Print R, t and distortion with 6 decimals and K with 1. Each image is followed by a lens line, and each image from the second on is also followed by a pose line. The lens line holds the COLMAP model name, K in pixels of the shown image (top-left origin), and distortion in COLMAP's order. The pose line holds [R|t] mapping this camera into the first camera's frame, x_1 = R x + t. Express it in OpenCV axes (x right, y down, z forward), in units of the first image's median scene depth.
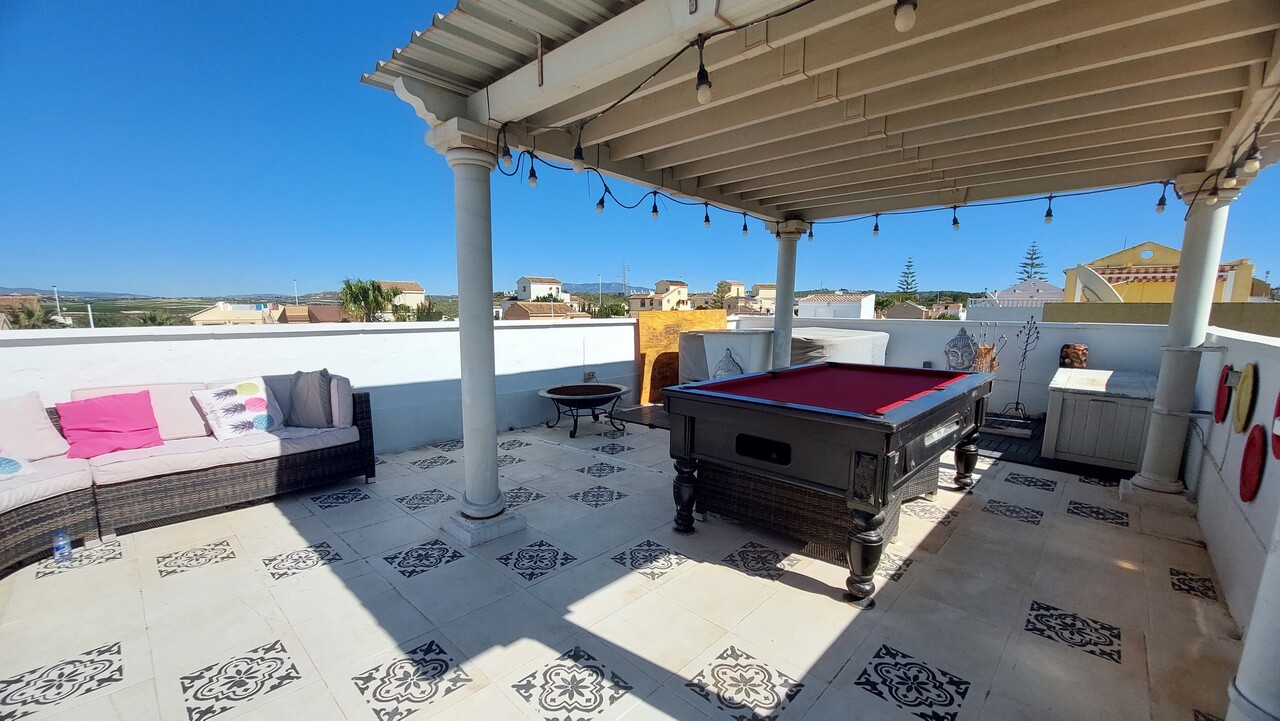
lens RADIAL K [[509.5, 0, 638.4], [0, 509.5, 362.6], [0, 0, 1]] dist [-0.015123, -0.001919]
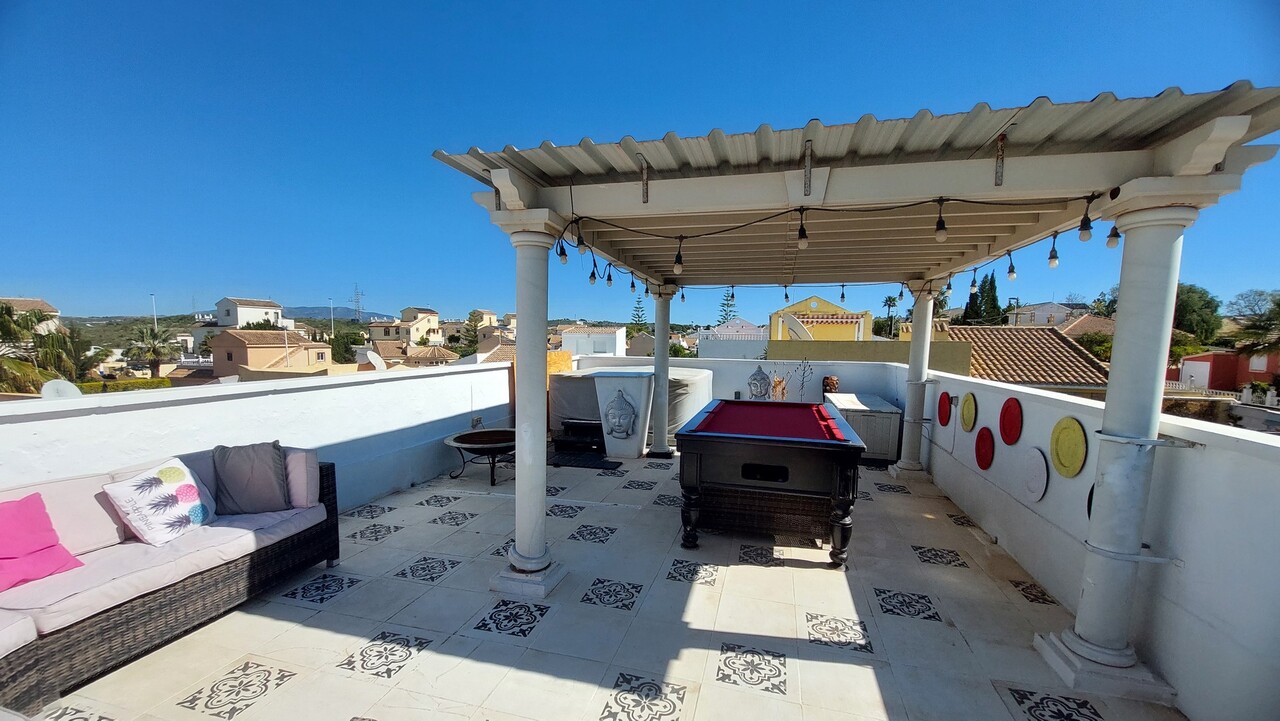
lens RADIAL K [[509.5, 0, 624.1], [0, 509.5, 354.6], [0, 0, 1]] dist [-0.015123, -0.001919]
pose [[0.882421, -0.012070, 0.470306, -0.539780], [0.043441, 0.997491, -0.055906, -0.064025], [-0.468451, 0.069763, 0.880731, -0.041386]]
